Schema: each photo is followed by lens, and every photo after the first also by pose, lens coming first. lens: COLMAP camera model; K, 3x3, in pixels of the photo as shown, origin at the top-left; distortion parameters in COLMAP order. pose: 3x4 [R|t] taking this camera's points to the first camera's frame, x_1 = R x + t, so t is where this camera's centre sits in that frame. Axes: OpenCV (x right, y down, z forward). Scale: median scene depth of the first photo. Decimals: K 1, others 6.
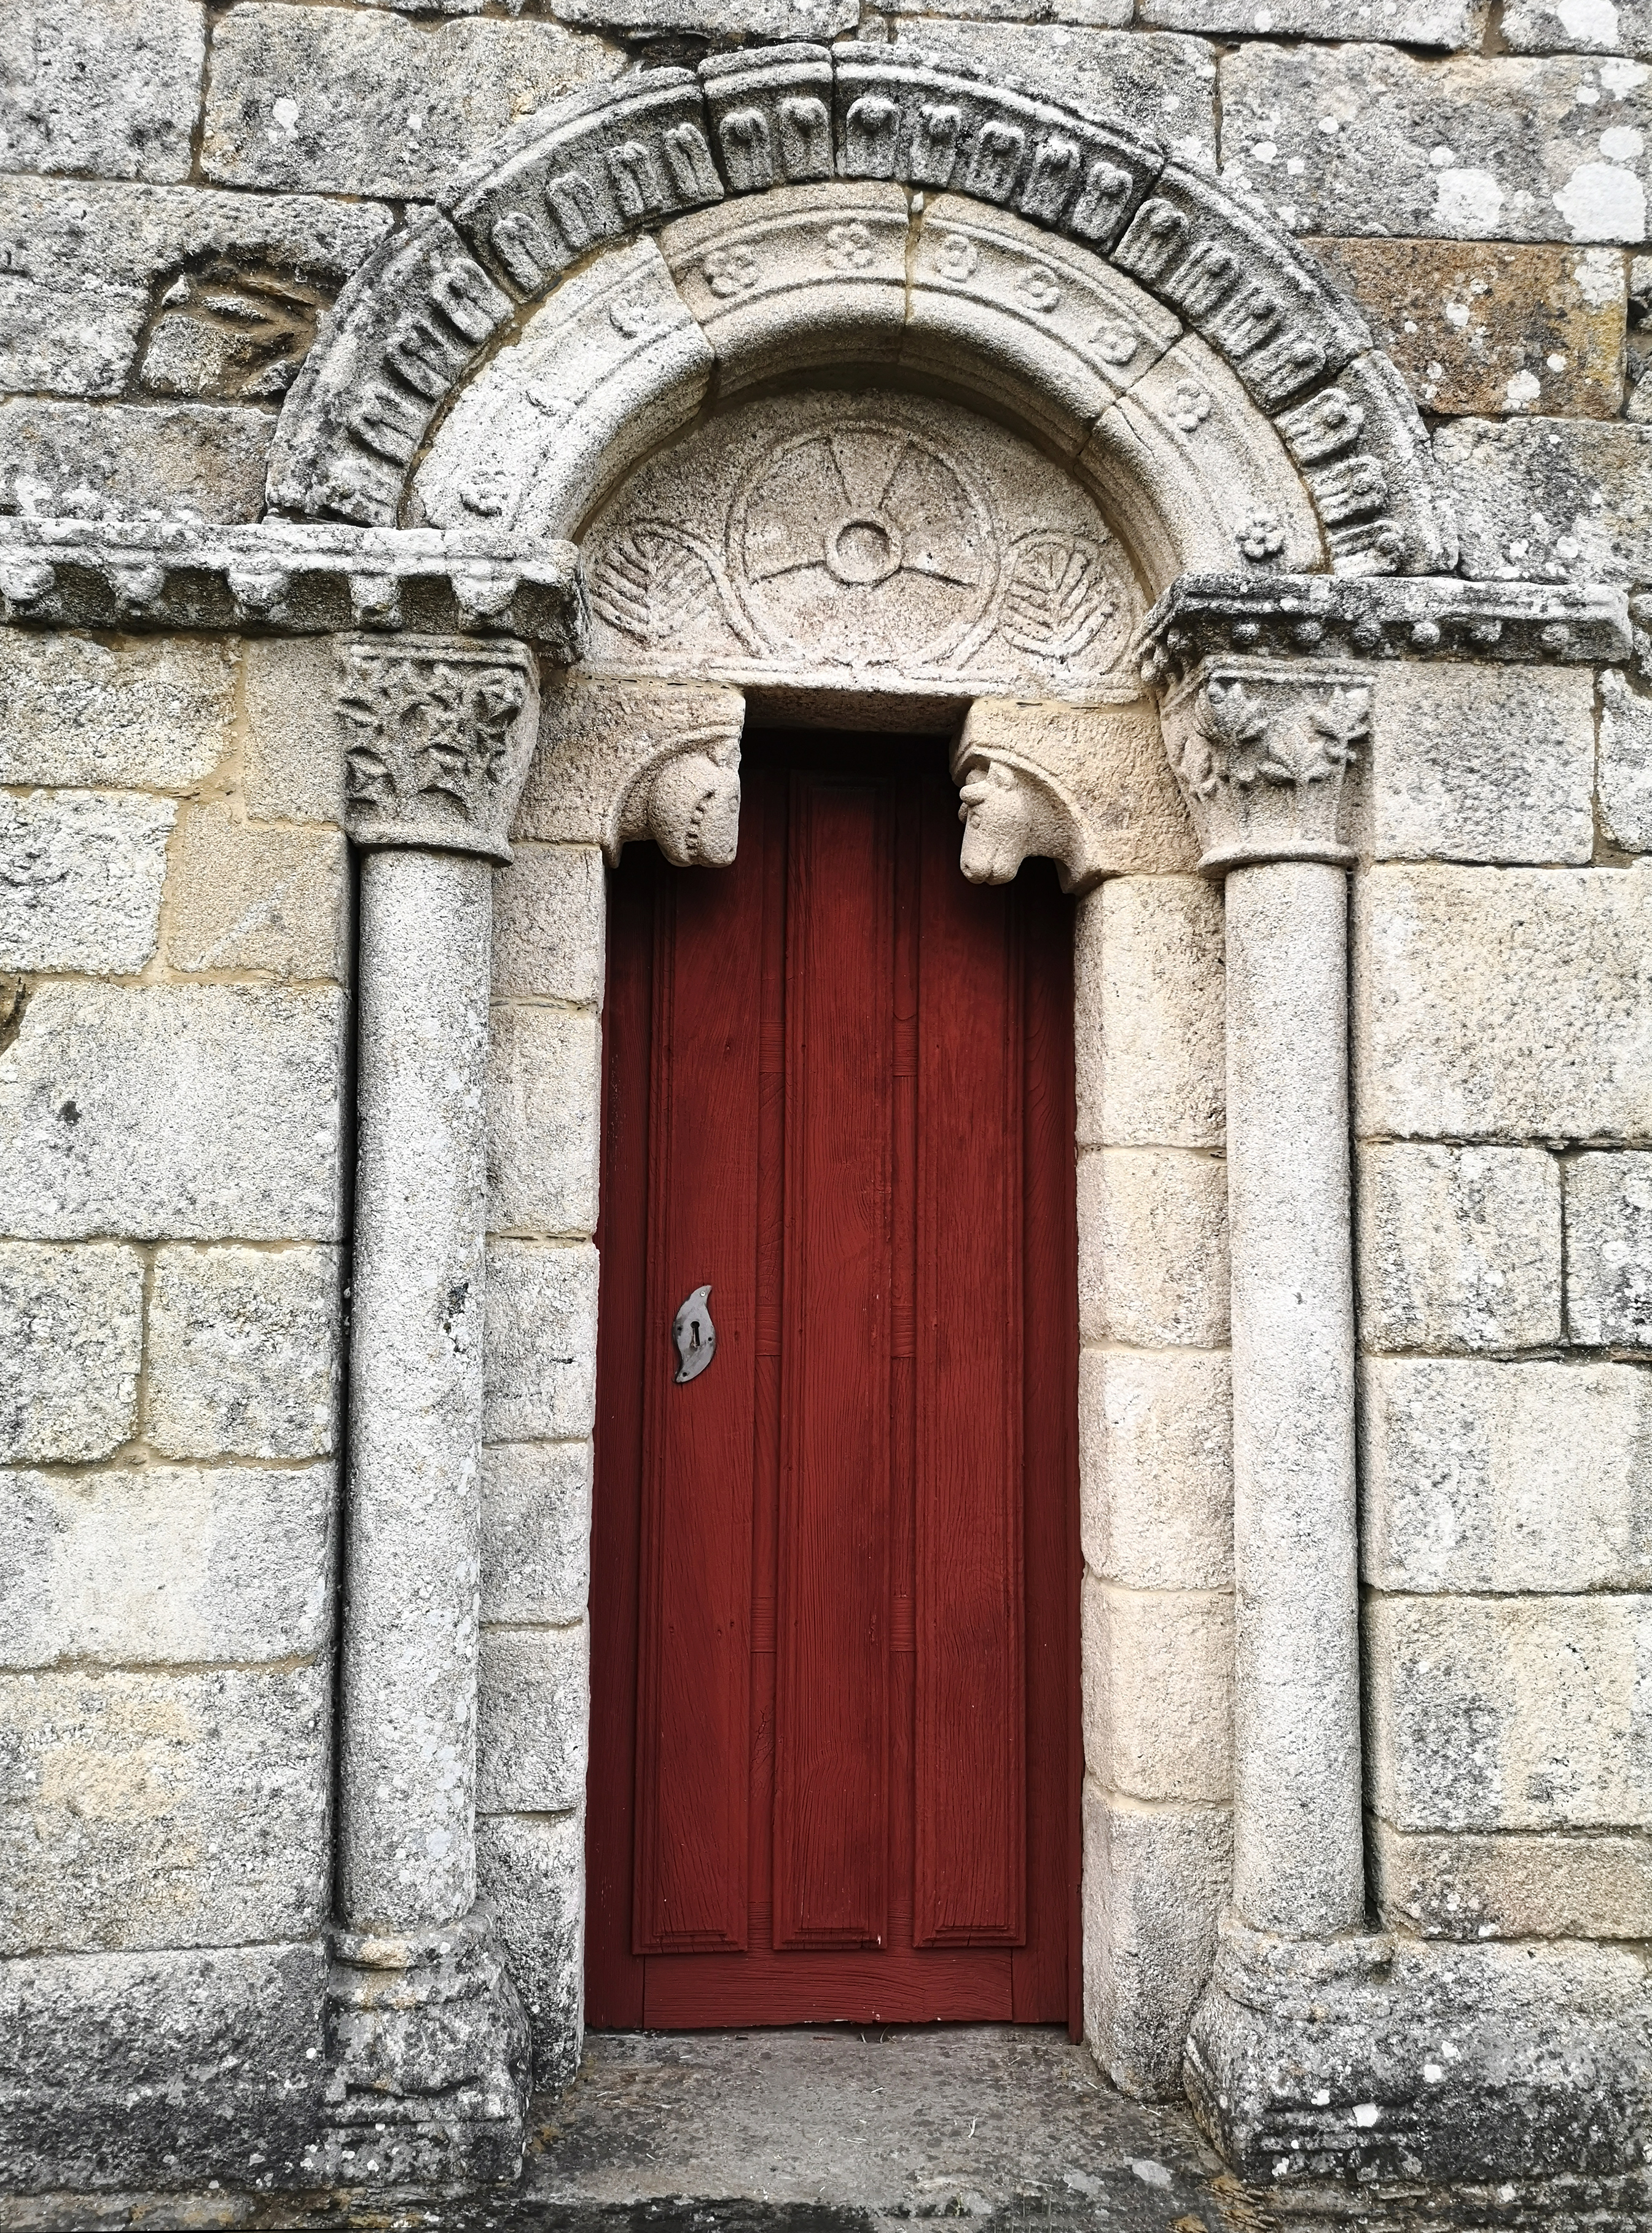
lens RADIAL K [[1752.3, 0, 826.2], [0, 1752.3, 1089.7], [0, 0, 1]] dist [0.005539, -0.017121]
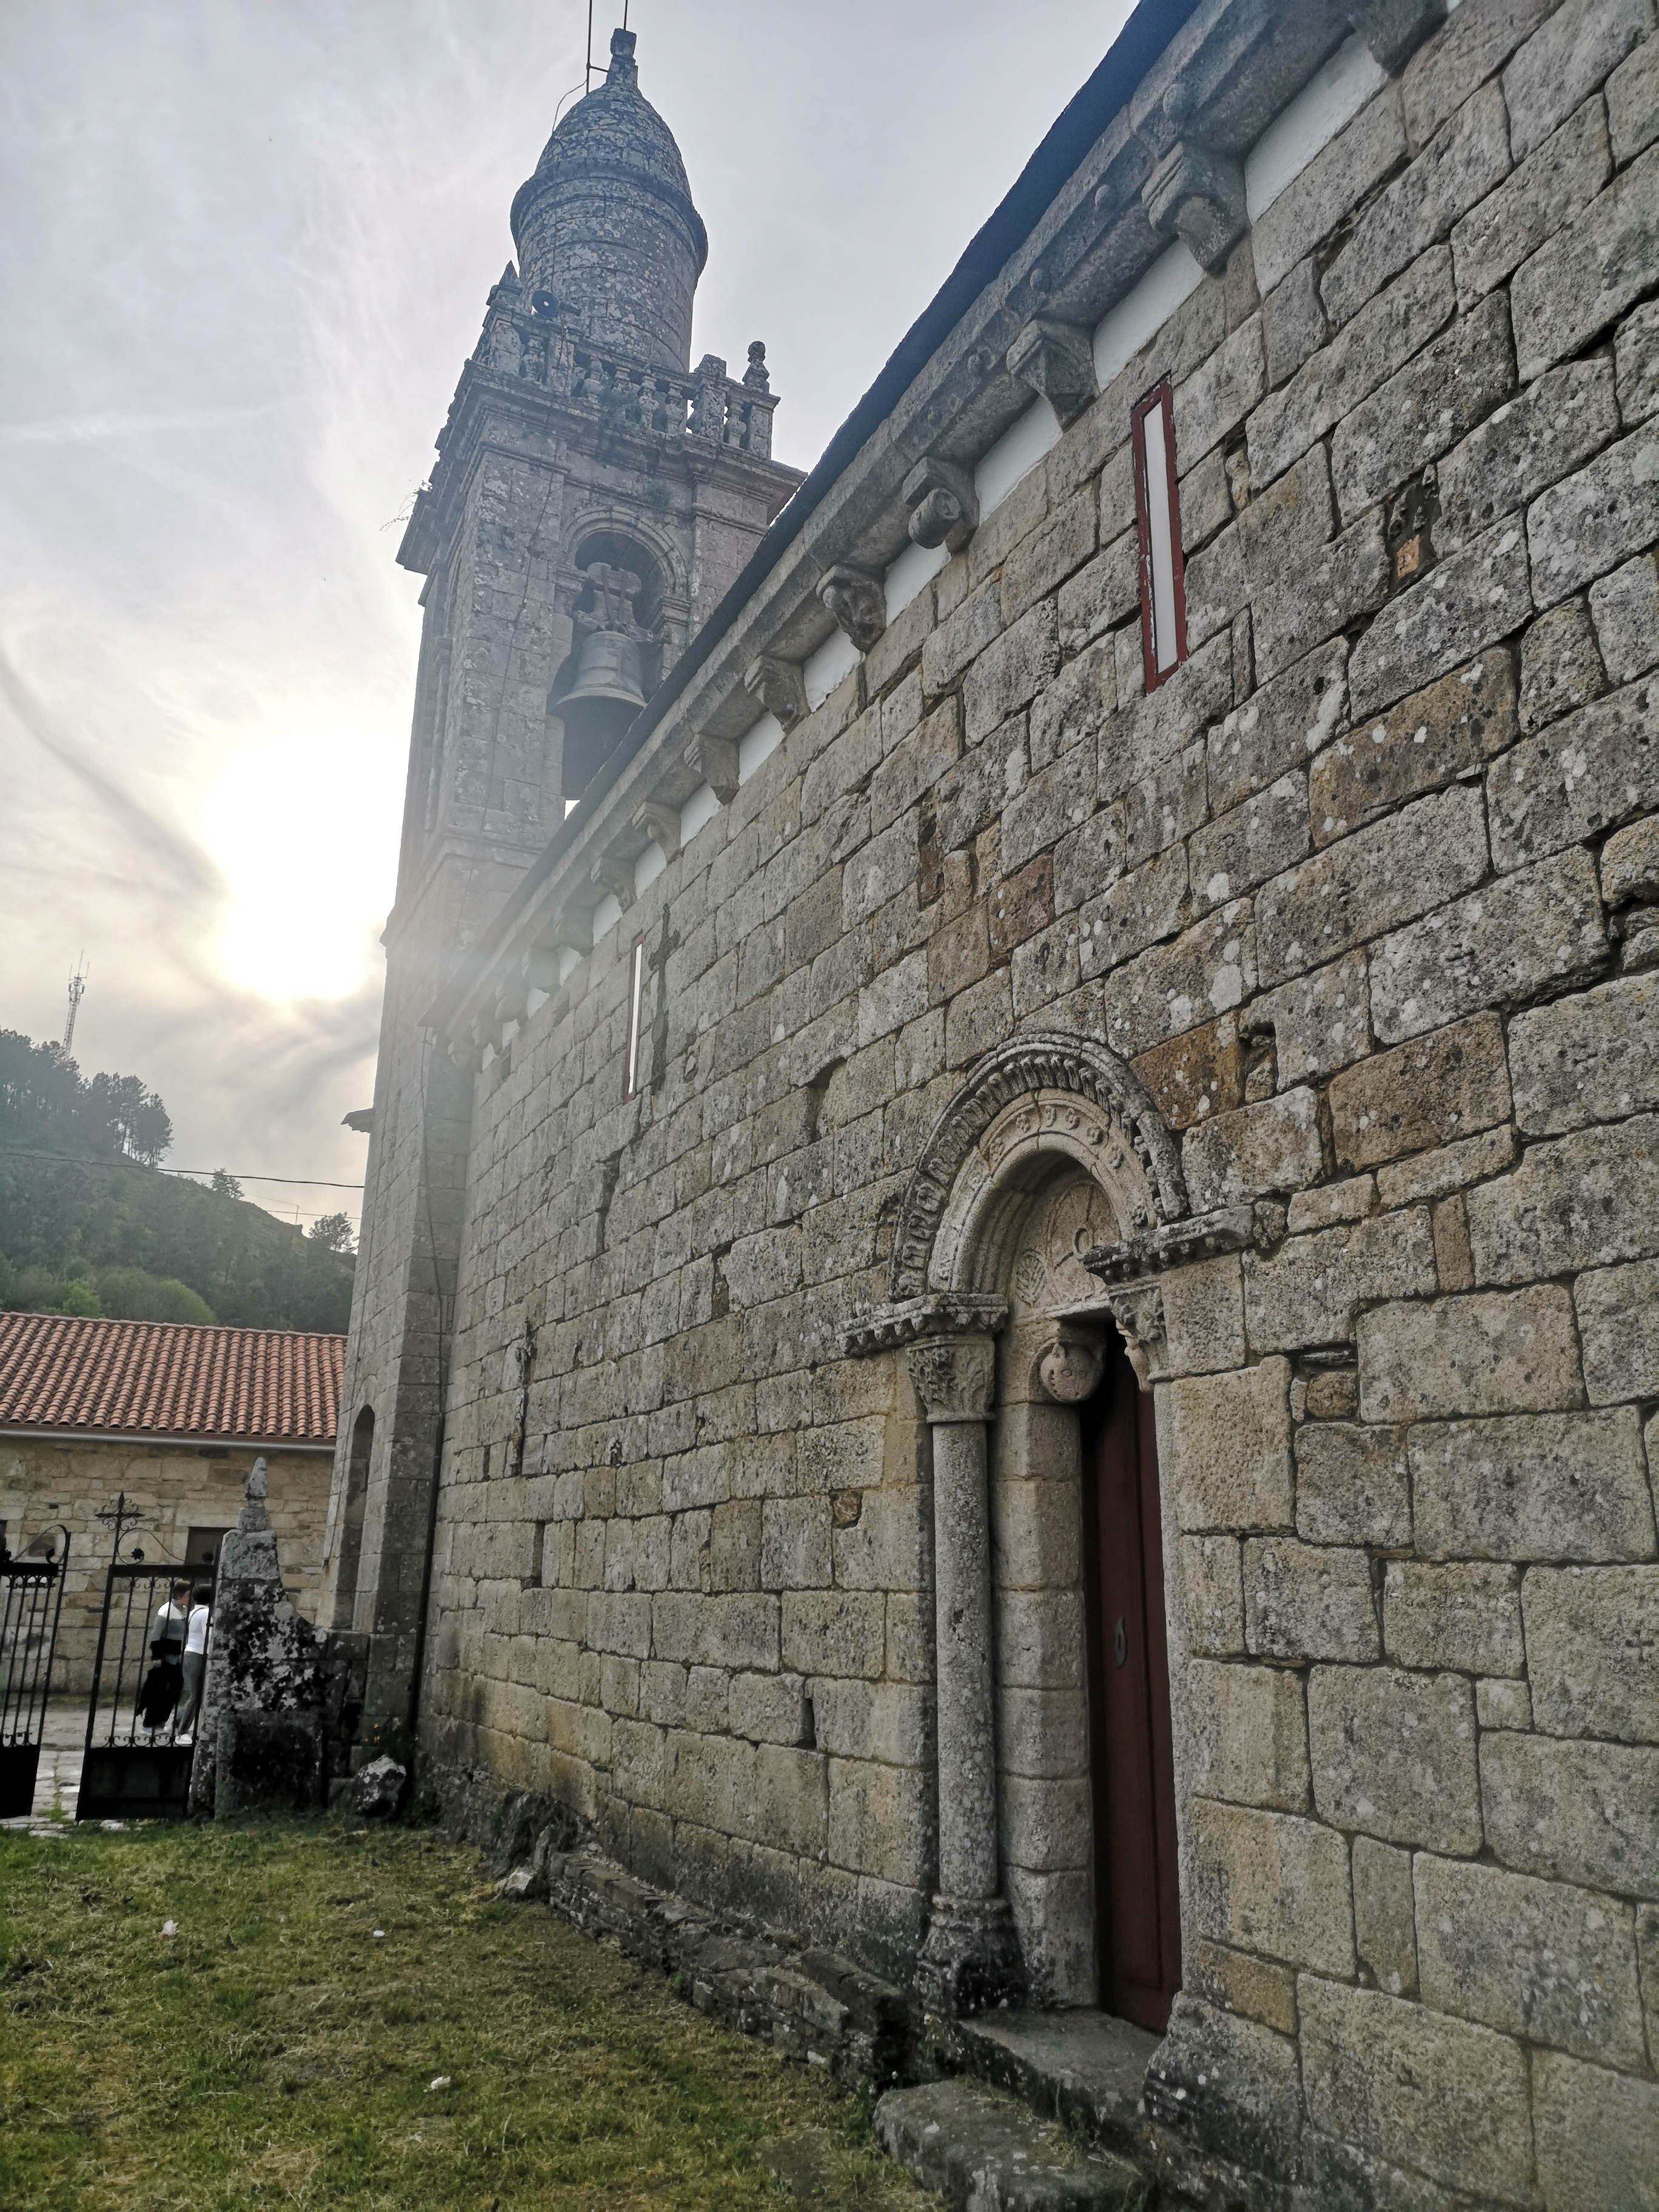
lens RADIAL K [[1689.9, 0, 839.2], [0, 1689.9, 1103.6], [0, 0, 1]] dist [0.073651, -0.077943]
pose [[0.354689, -0.259159, -0.898350, 1.879151], [0.077459, 0.965660, -0.247994, 0.007317], [0.931770, 0.018376, 0.362583, 0.004548]]
